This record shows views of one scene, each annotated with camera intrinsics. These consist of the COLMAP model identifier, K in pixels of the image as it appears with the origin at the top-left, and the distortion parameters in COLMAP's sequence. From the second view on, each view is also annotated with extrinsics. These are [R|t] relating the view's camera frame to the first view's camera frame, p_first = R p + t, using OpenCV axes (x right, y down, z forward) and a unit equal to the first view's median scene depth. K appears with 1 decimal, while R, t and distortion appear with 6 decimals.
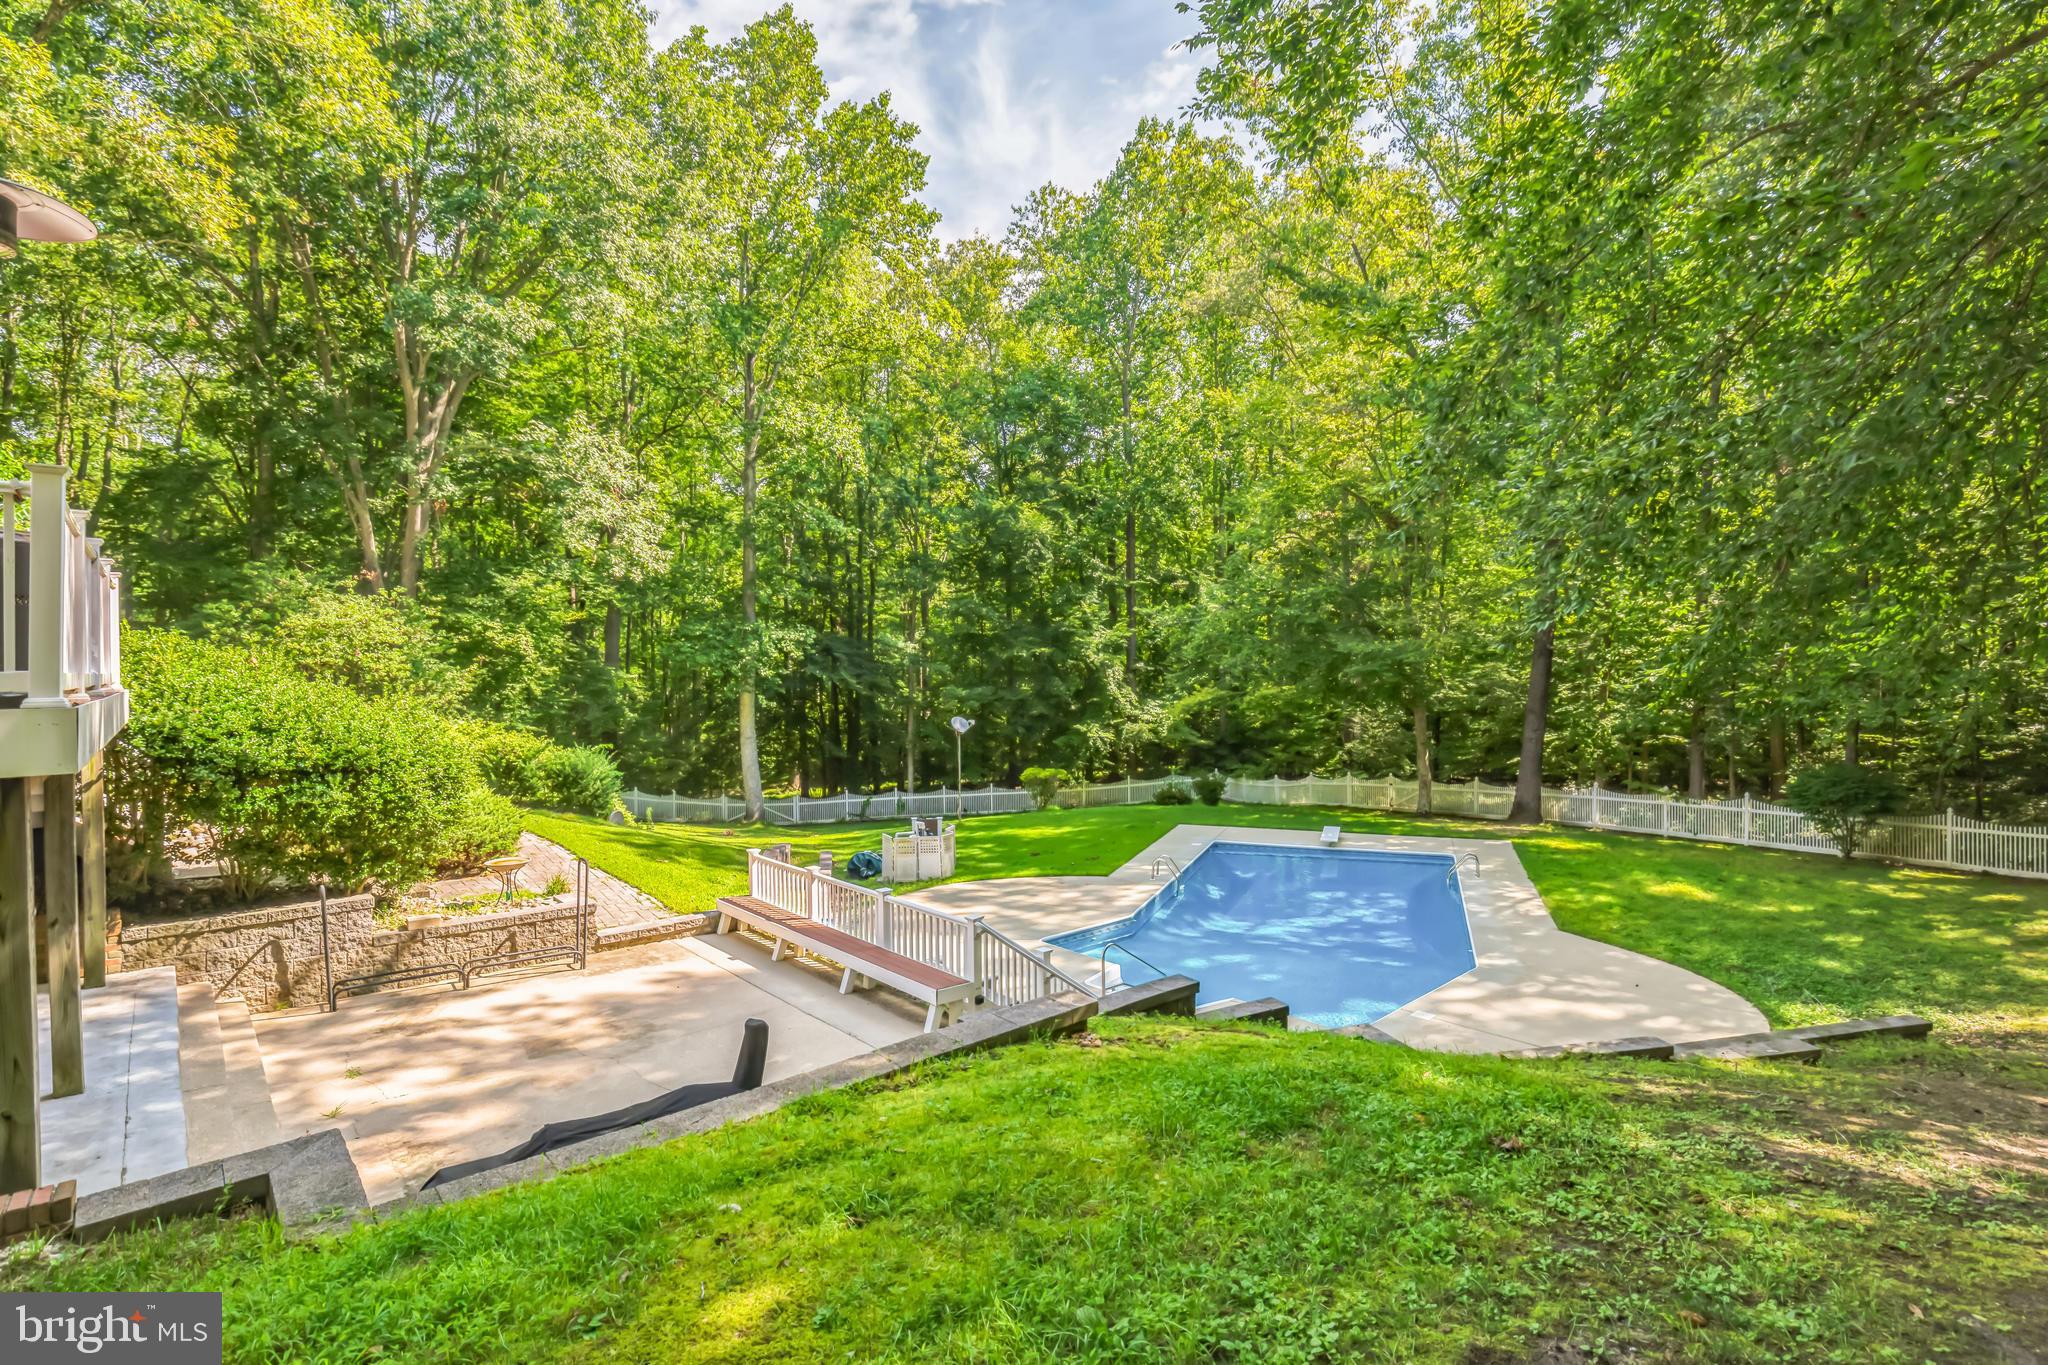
lens RADIAL K [[1004.6, 0, 1069.5], [0, 1004.6, 695.0], [0, 0, 1]] dist [-0.031074, 0.001120]
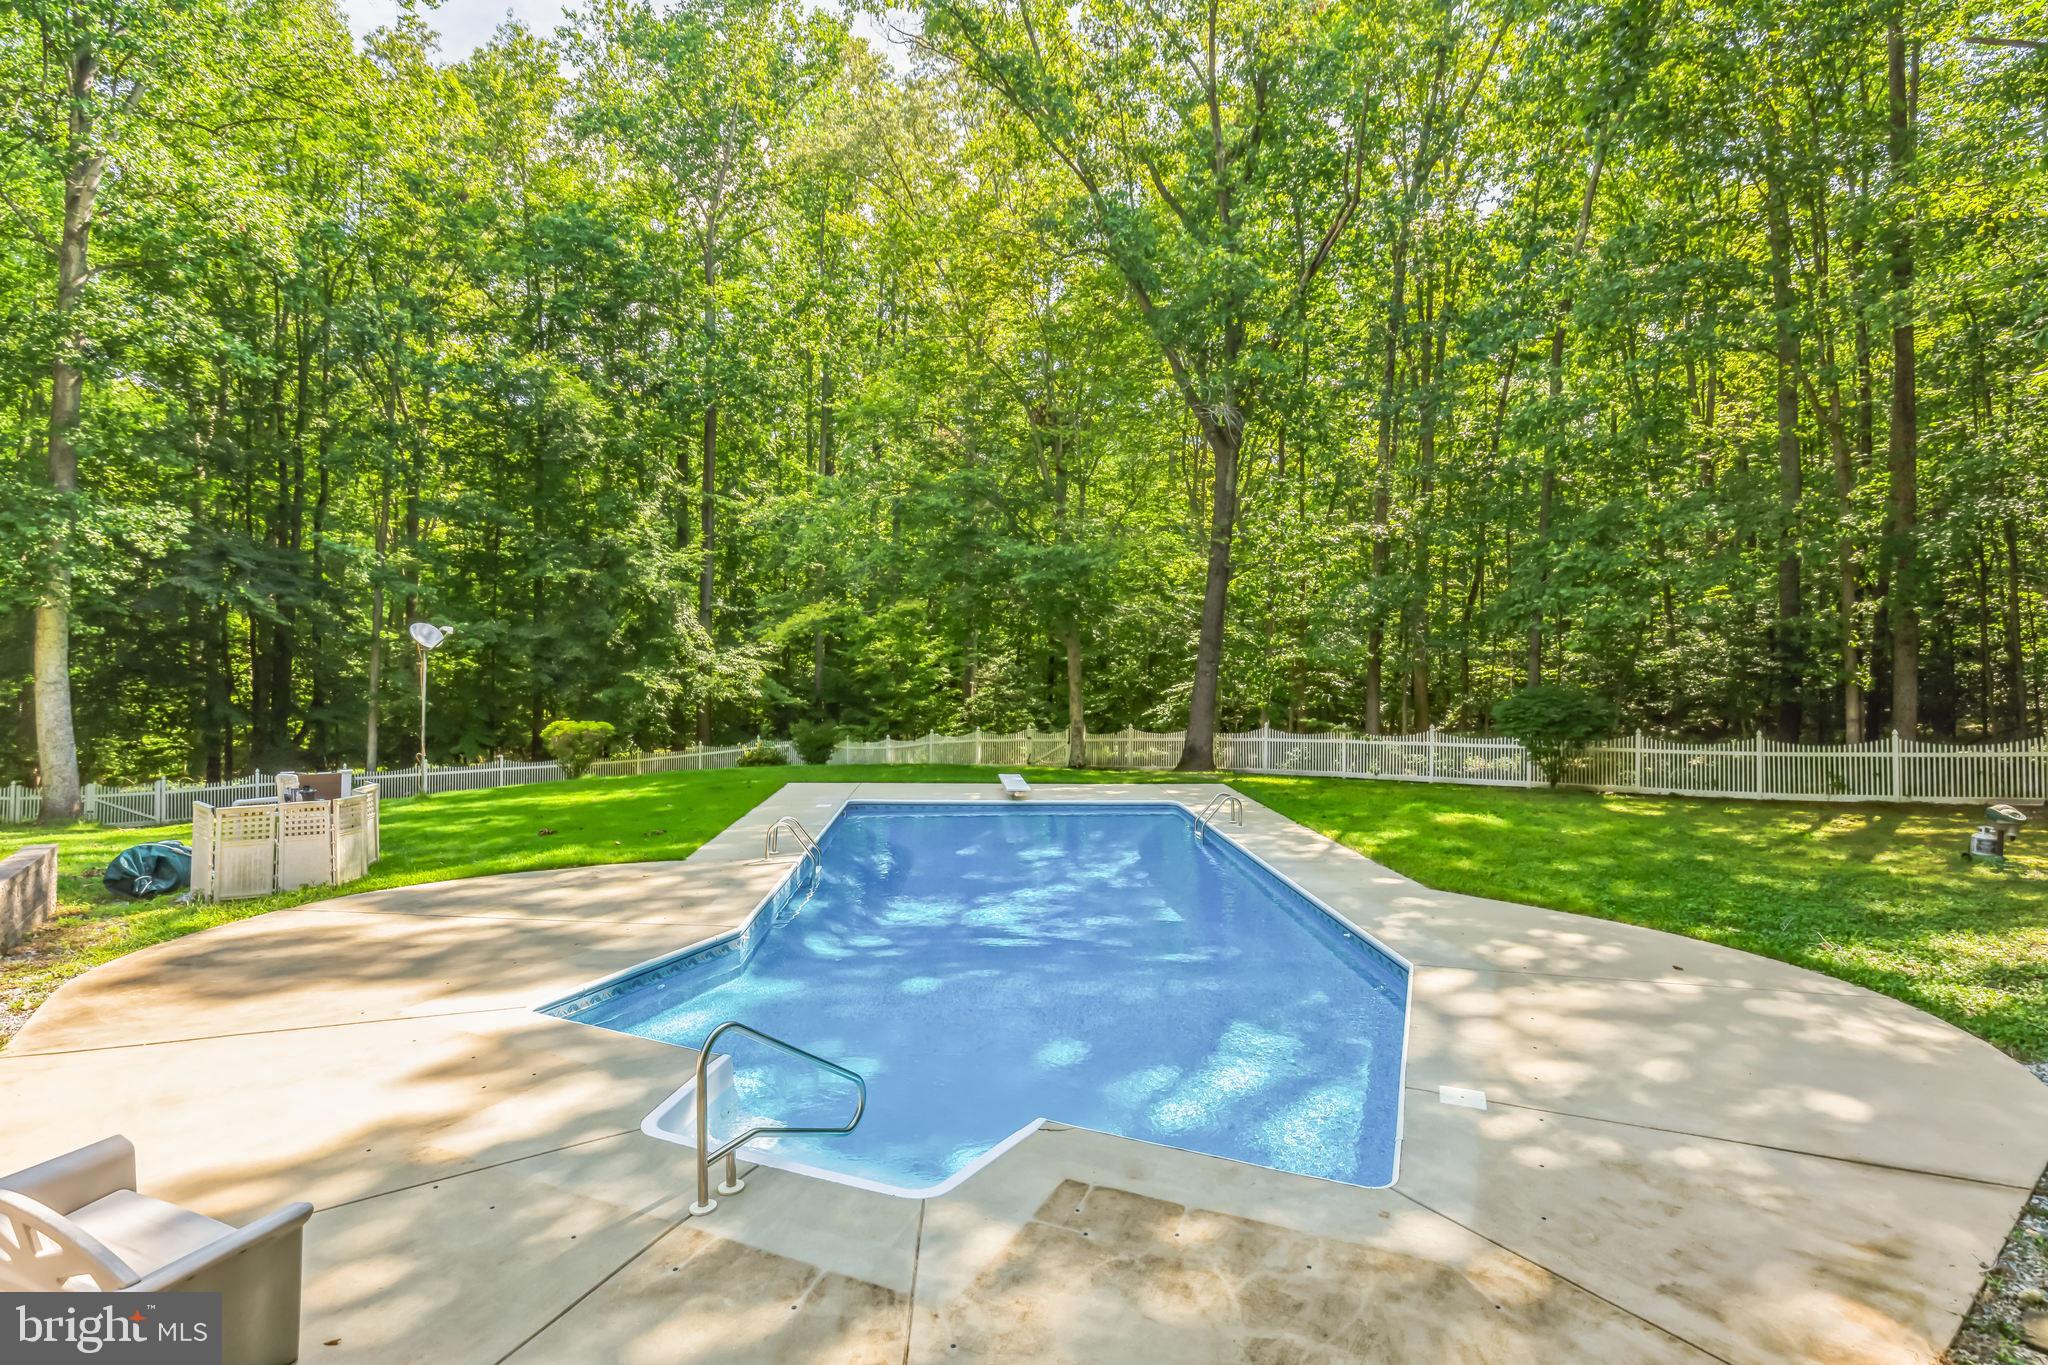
lens RADIAL K [[954.2, 0, 1040.6], [0, 954.2, 625.0], [0, 0, 1]] dist [-0.019880, 0.000866]
pose [[0.913567, 0.029013, 0.405652, -0.001081], [0.000812, 0.997320, -0.073159, 0.054047], [-0.406687, 0.067164, 0.911095, 0.260207]]
